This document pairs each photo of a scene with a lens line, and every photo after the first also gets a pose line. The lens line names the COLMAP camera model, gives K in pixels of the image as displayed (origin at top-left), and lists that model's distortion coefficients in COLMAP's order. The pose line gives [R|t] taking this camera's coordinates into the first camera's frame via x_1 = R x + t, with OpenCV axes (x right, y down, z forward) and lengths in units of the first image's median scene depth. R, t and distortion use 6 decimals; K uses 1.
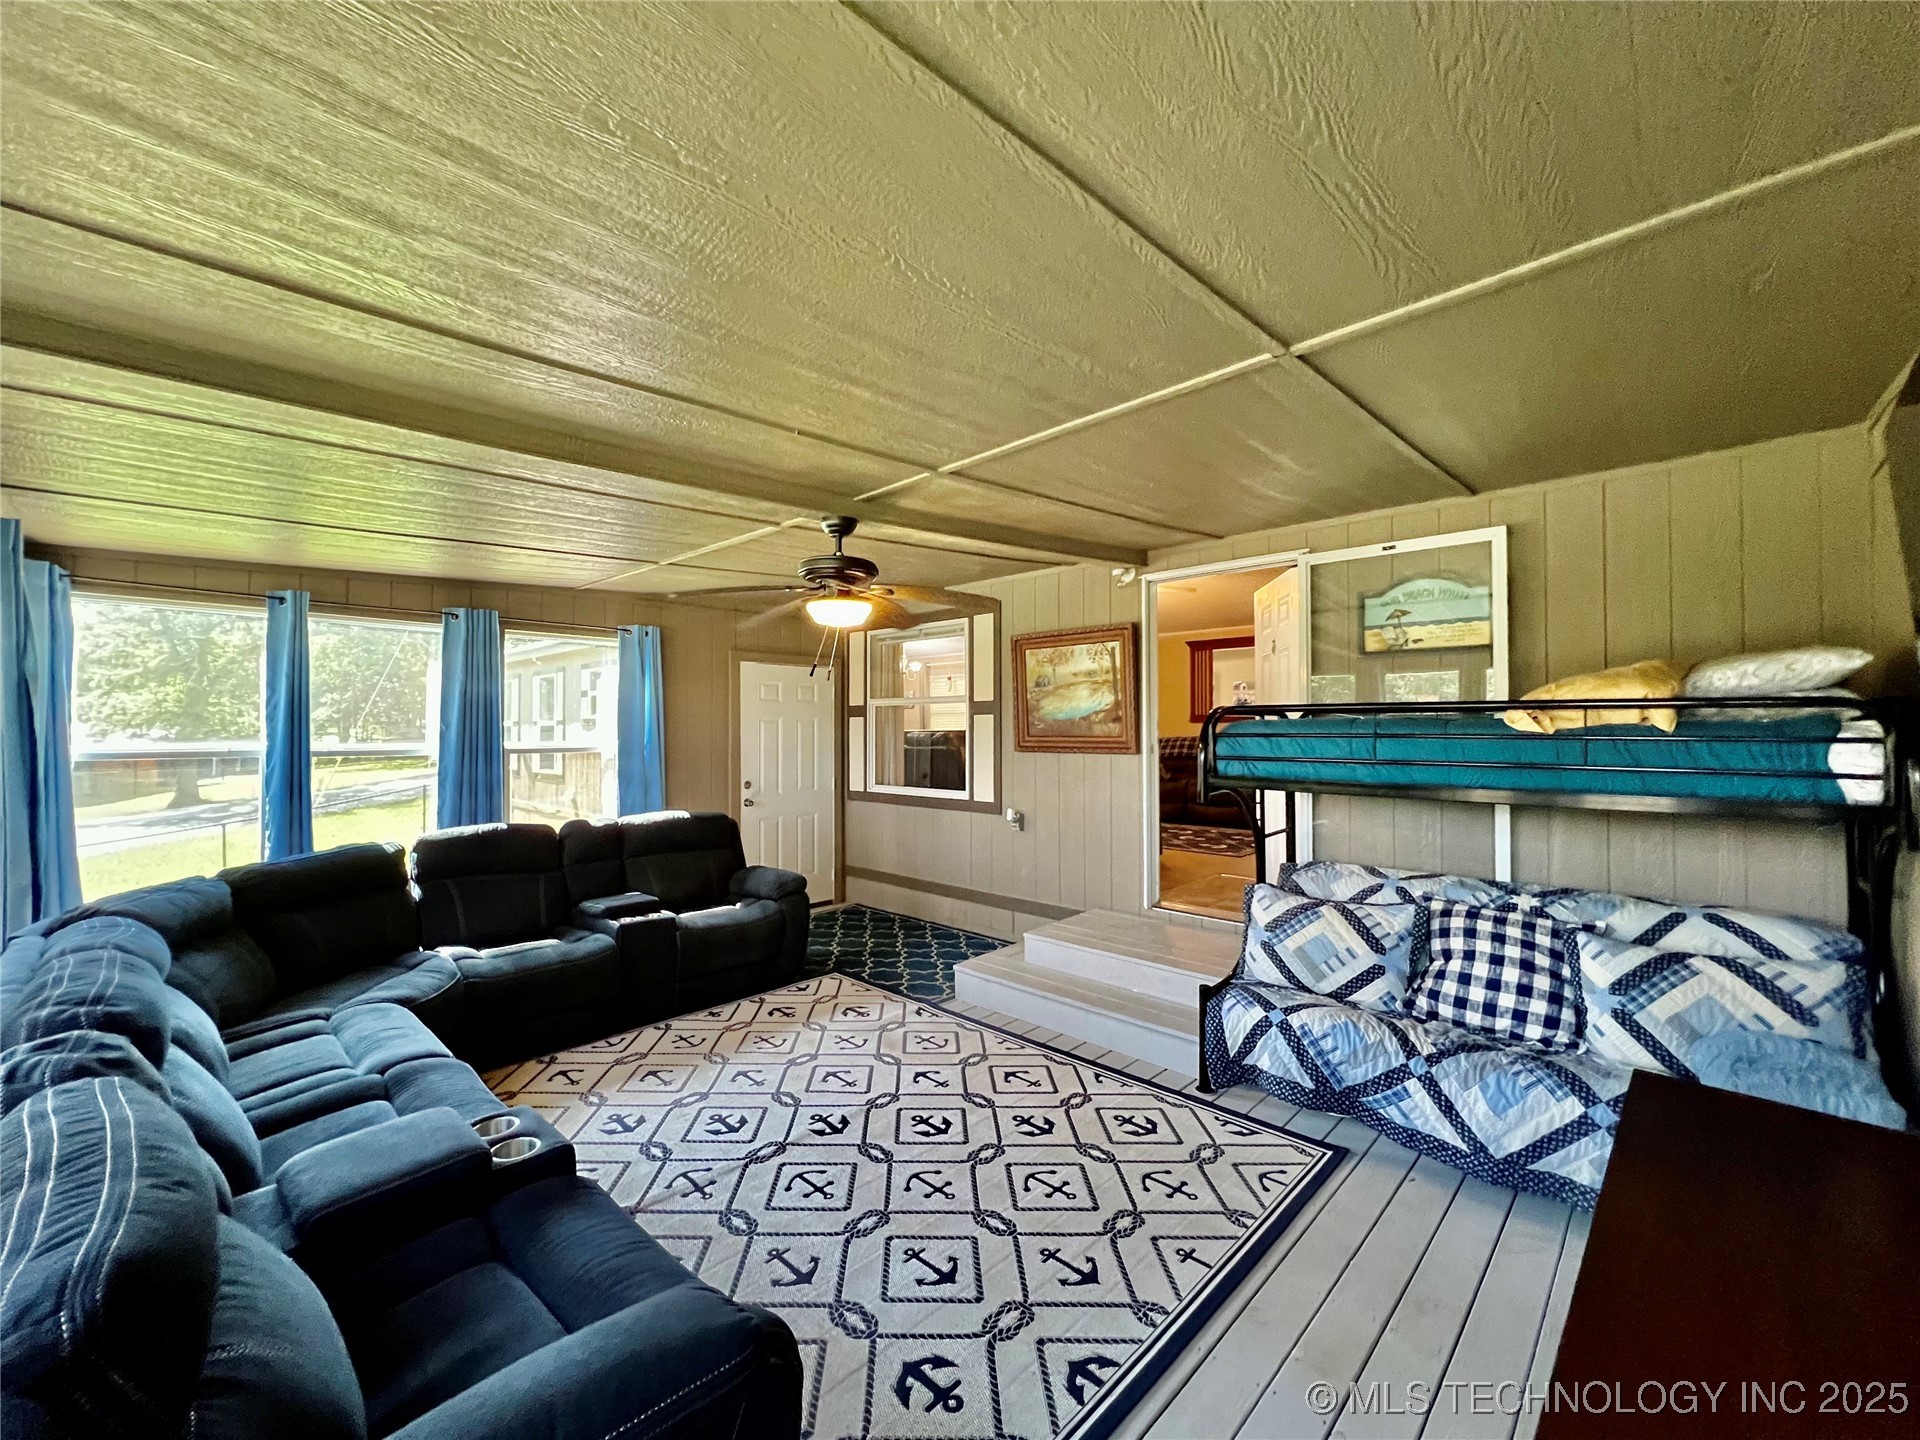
lens RADIAL K [[773.0, 0, 951.1], [0, 773.0, 717.2], [0, 0, 1]] dist [-0.002142, 0.000910]
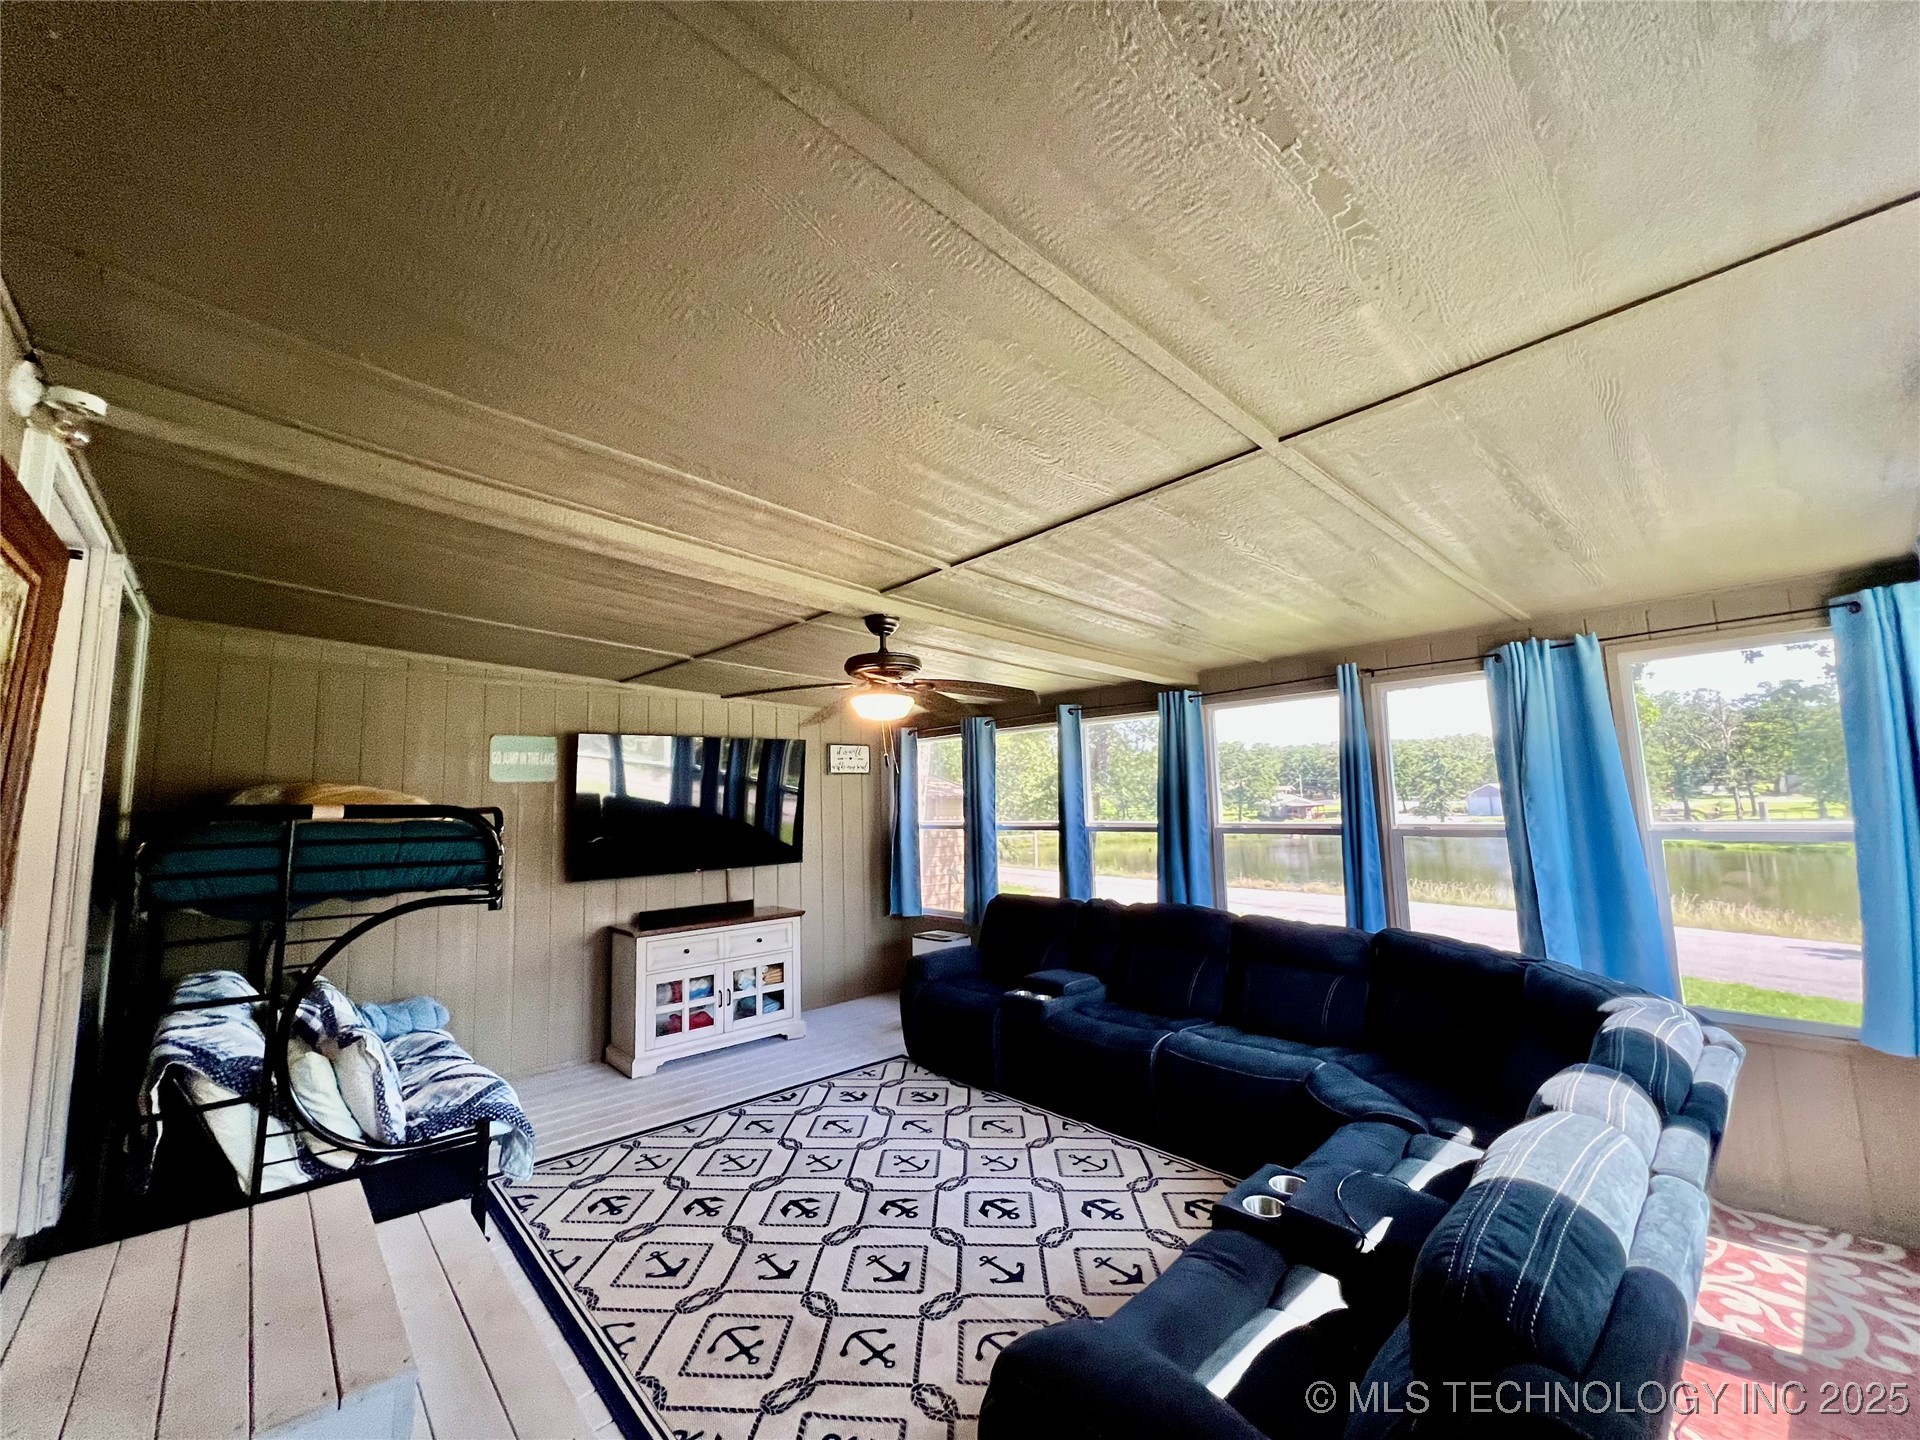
lens RADIAL K [[773.0, 0, 952.0], [0, 773.0, 710.5], [0, 0, 1]] dist [-0.002142, 0.000910]
pose [[-0.997301, 0.030286, 0.066886, -0.321580], [0.020931, 0.990435, -0.136386, 0.013553], [-0.070377, -0.134618, -0.988395, 2.130902]]
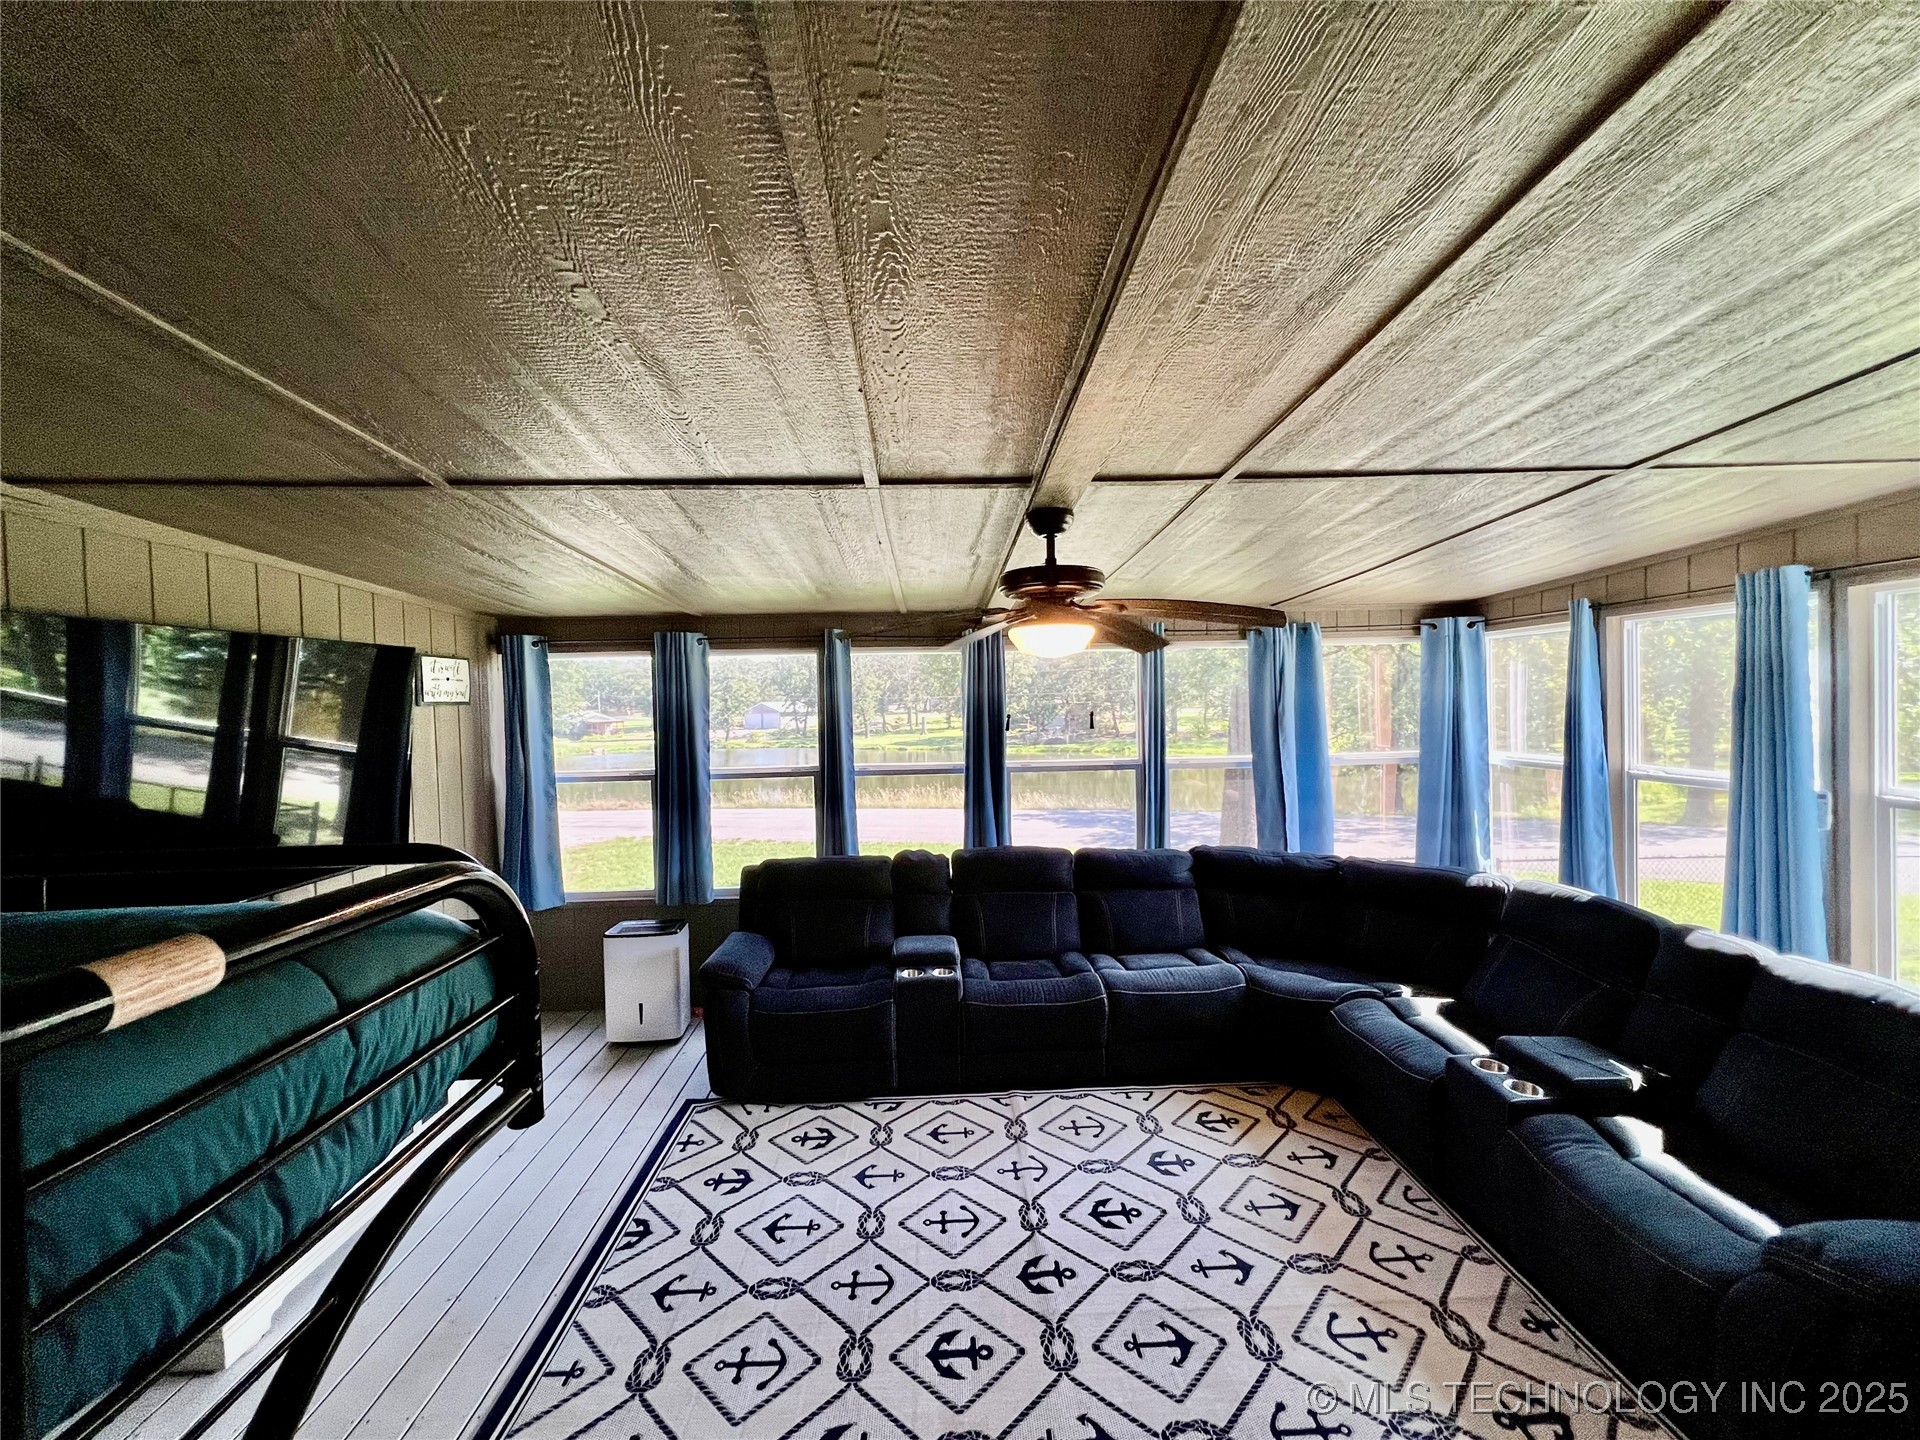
lens RADIAL K [[773.0, 0, 953.1], [0, 773.0, 715.0], [0, 0, 1]] dist [-0.002142, 0.000910]
pose [[-0.697313, 0.024187, -0.716358, 0.486307], [0.031924, 0.999487, 0.002670, -0.070868], [0.716055, -0.021007, -0.697728, 1.535434]]
